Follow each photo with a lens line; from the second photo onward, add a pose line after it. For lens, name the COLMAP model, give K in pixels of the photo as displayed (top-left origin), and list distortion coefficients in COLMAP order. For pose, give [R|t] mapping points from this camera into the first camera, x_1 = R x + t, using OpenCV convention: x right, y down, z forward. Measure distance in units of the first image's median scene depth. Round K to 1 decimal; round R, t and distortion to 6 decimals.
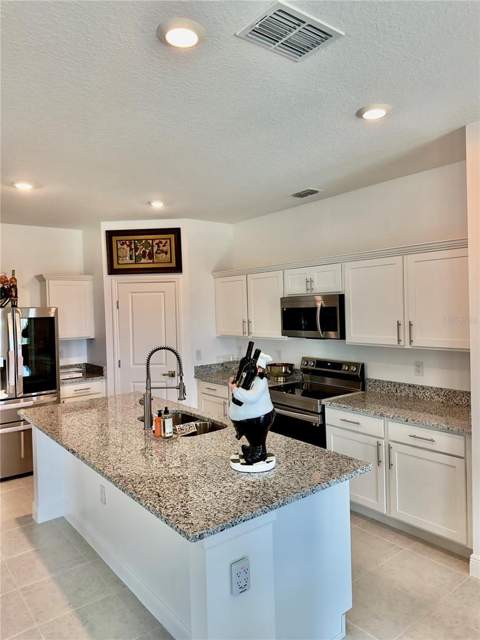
lens RADIAL K [[451.9, 0, 246.0], [0, 451.9, 317.6], [0, 0, 1]] dist [0.052903, -0.048016]
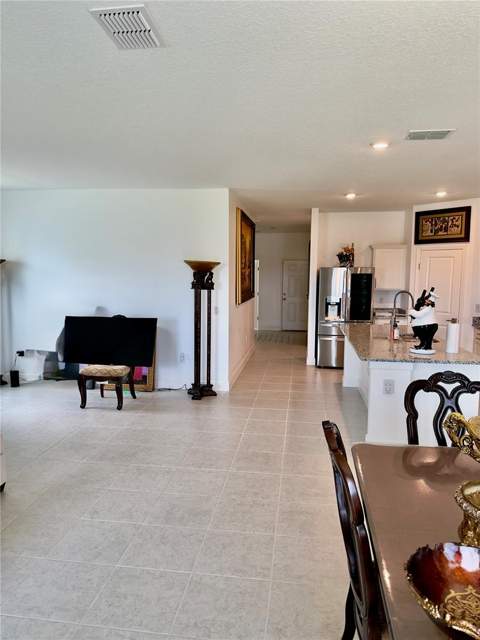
lens RADIAL K [[451.9, 0, 233.7], [0, 451.9, 323.6], [0, 0, 1]] dist [0.052903, -0.048016]
pose [[0.677643, 0.112558, -0.726726, 0.449991], [-0.044443, 0.992679, 0.112309, 0.017148], [0.734047, -0.043808, 0.677684, -0.444821]]
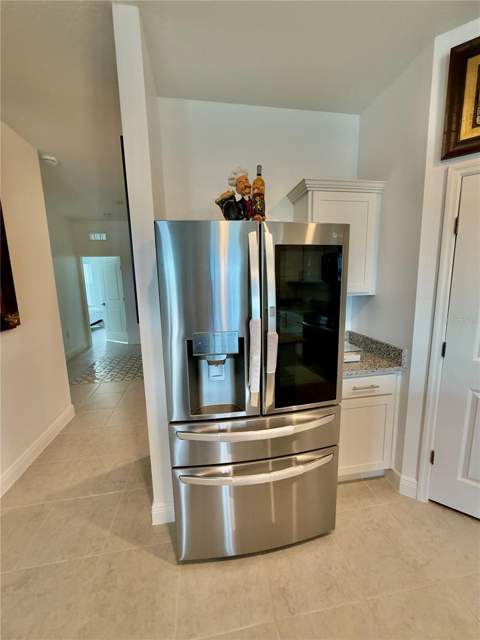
lens RADIAL K [[260.0, 0, 240.2], [0, 260.0, 320.0], [0, 0, 1]] dist [-0.000766, -0.000074]
pose [[0.873057, 0.087218, -0.479755, -0.423664], [-0.013567, 0.987838, 0.154897, 0.036061], [0.487430, -0.128725, 0.863622, 0.810609]]
